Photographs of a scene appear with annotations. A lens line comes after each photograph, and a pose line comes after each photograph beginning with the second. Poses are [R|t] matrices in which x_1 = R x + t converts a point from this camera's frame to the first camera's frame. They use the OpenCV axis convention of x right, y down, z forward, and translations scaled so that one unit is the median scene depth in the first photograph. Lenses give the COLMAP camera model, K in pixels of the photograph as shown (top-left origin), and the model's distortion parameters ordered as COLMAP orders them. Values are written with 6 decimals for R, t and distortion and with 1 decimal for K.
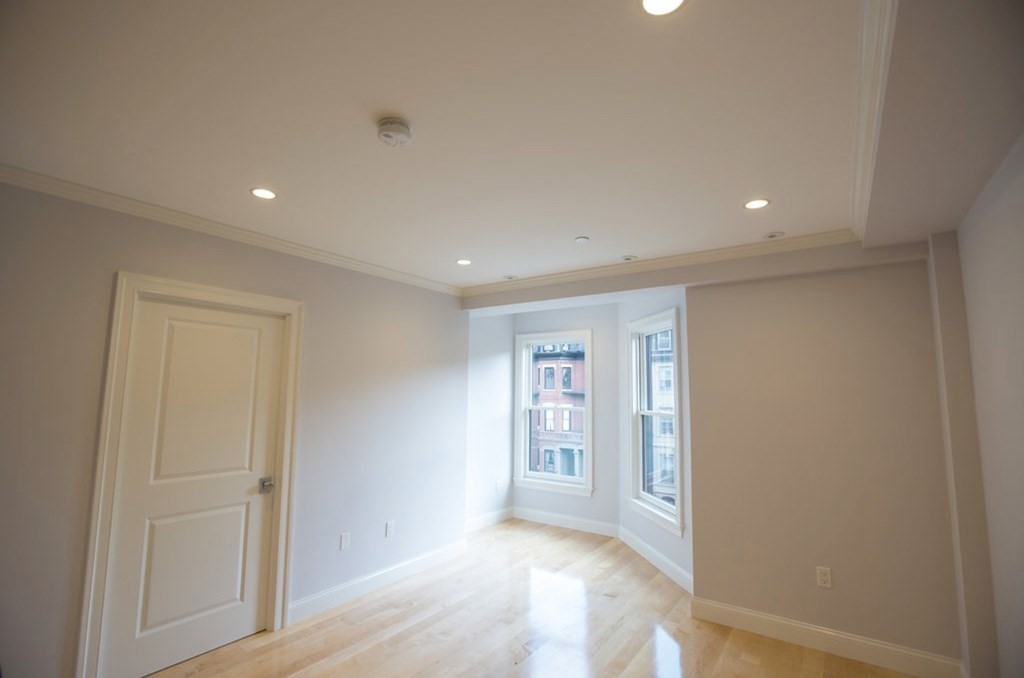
lens RADIAL K [[474.3, 0, 515.5], [0, 474.3, 337.9], [0, 0, 1]] dist [-0.021521, 0.002981]
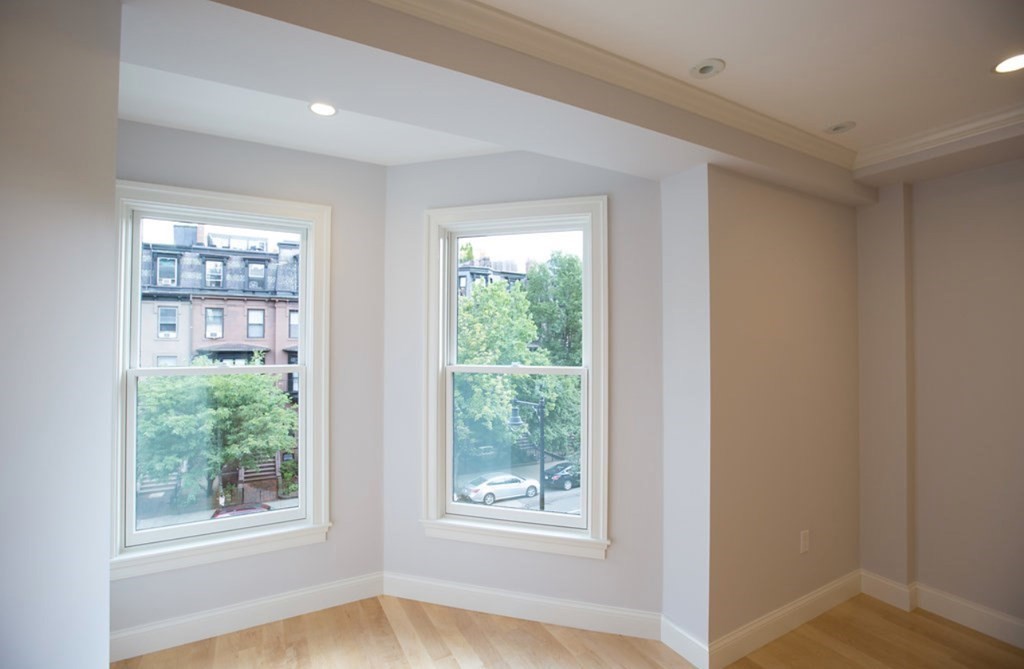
lens RADIAL K [[464.8, 0, 509.9], [0, 464.8, 331.5], [0, 0, 1]] dist [-0.021532, 0.000182]
pose [[0.441409, 0.007506, 0.897275, -0.218008], [-0.098542, 0.994322, 0.040159, 0.083477], [-0.891879, -0.106146, 0.439642, 0.700105]]
